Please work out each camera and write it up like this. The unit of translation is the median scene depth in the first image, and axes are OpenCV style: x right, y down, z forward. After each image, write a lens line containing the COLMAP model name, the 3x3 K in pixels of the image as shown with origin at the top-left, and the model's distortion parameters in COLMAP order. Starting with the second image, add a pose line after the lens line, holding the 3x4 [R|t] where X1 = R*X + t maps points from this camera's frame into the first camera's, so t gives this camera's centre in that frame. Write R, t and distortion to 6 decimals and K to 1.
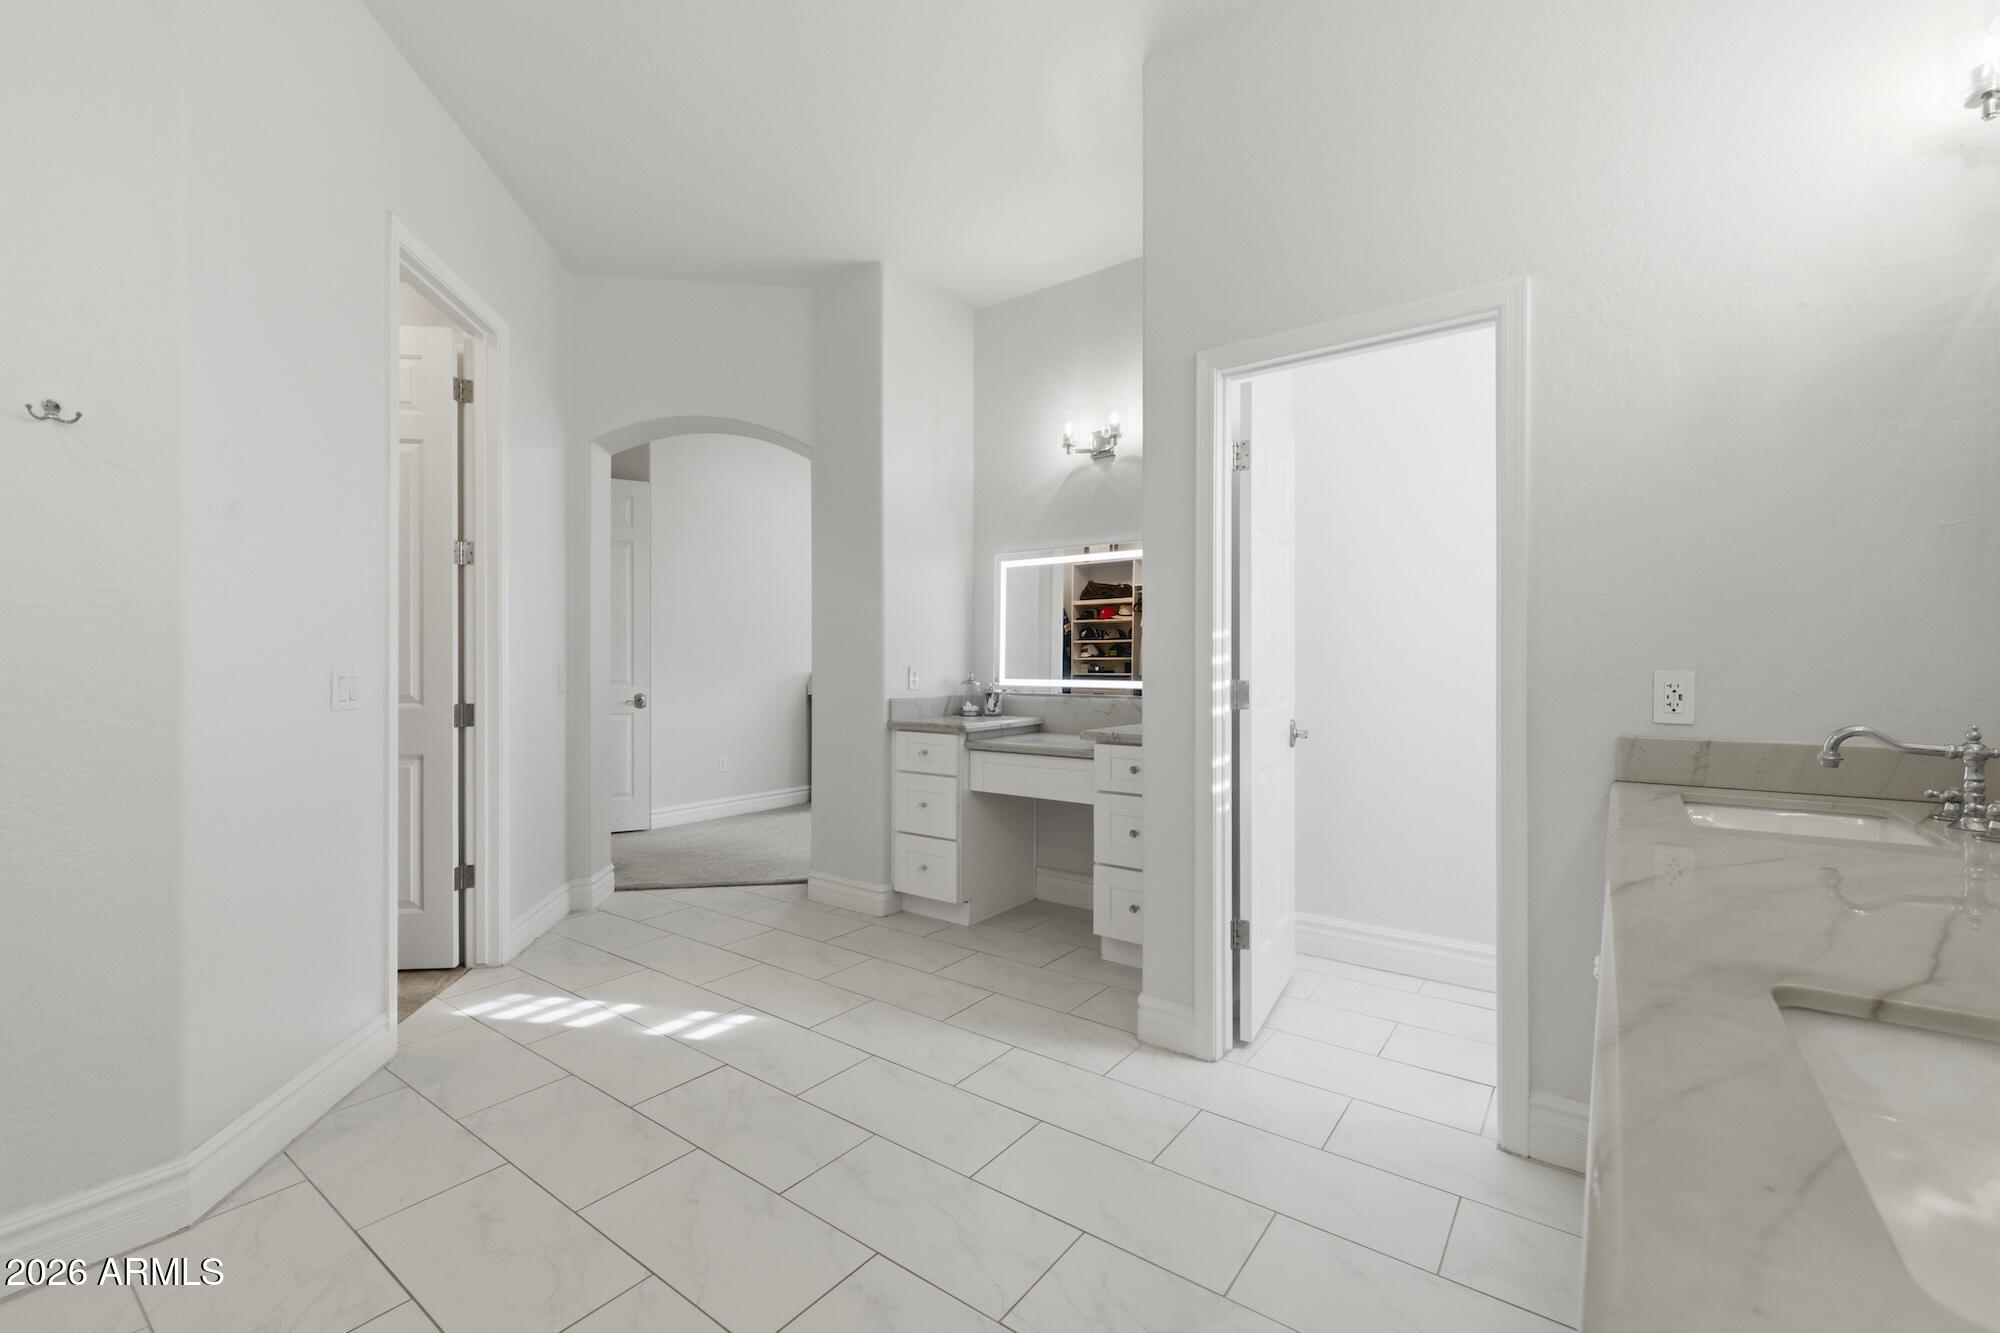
lens RADIAL K [[836.6, 0, 991.6], [0, 836.6, 658.8], [0, 0, 1]] dist [0.004639, 0.000134]
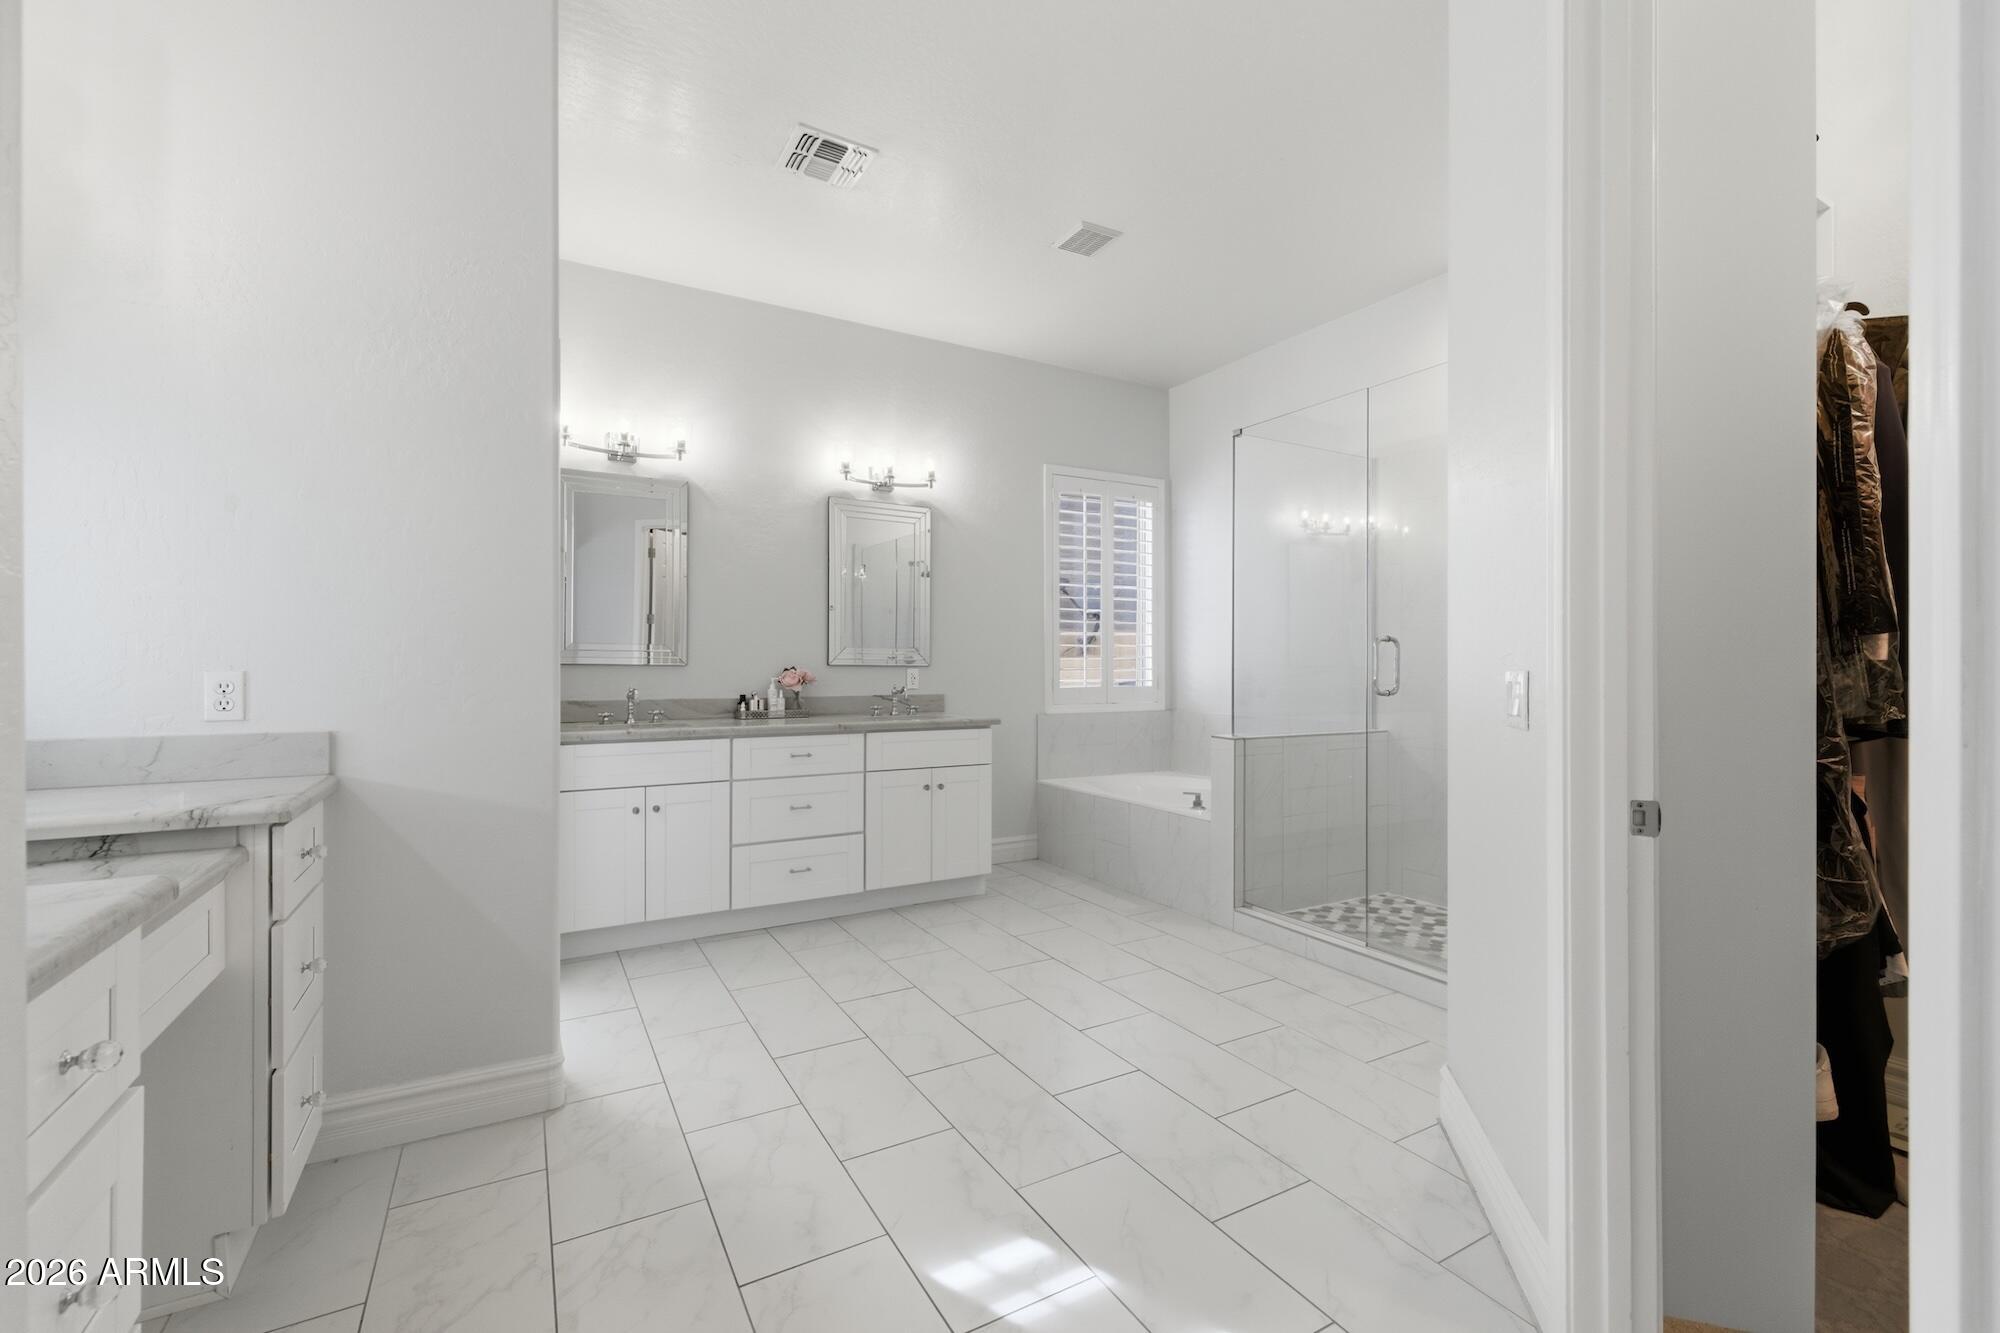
lens RADIAL K [[836.6, 0, 991.6], [0, 836.6, 658.8], [0, 0, 1]] dist [0.004639, 0.000134]
pose [[-0.896881, 0.000151, 0.442272, -0.596174], [0.013516, 0.999542, 0.027068, -0.021675], [-0.442066, 0.030254, -0.896472, 1.554510]]
